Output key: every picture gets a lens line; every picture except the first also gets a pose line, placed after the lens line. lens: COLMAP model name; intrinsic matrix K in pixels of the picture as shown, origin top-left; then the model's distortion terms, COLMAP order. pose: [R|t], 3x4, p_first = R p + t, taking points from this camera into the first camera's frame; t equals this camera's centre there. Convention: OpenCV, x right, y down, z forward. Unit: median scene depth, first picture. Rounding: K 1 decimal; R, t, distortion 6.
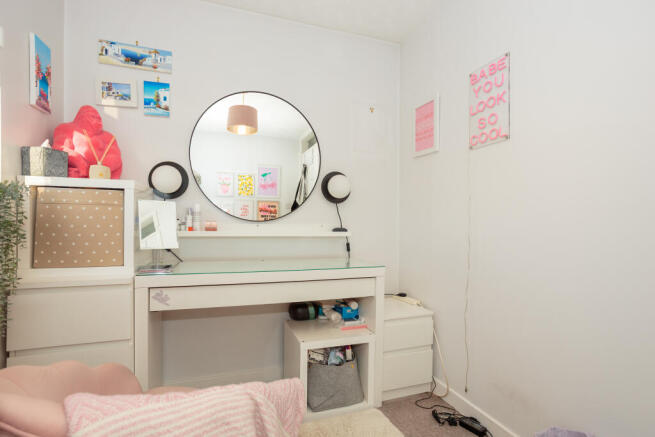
lens RADIAL K [[321.3, 0, 332.1], [0, 321.3, 224.6], [0, 0, 1]] dist [-0.033454, 0.012796]
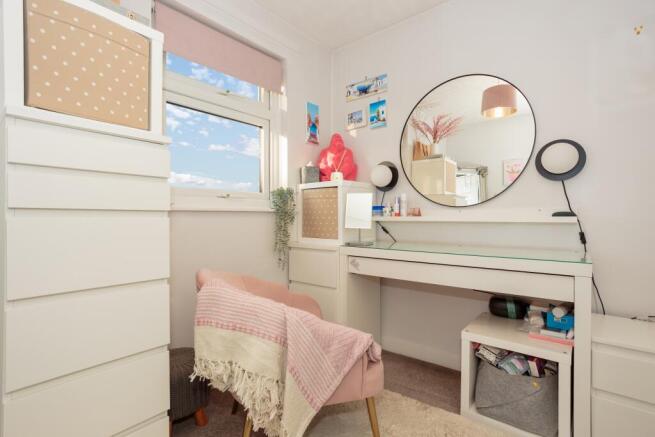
lens RADIAL K [[321.3, 0, 329.2], [0, 321.3, 219.4], [0, 0, 1]] dist [-0.033454, 0.012796]
pose [[0.507675, -0.003207, -0.861542, 0.481230], [0.005652, 0.999984, -0.000392, 0.032076], [0.861530, -0.004670, 0.507685, 0.164414]]
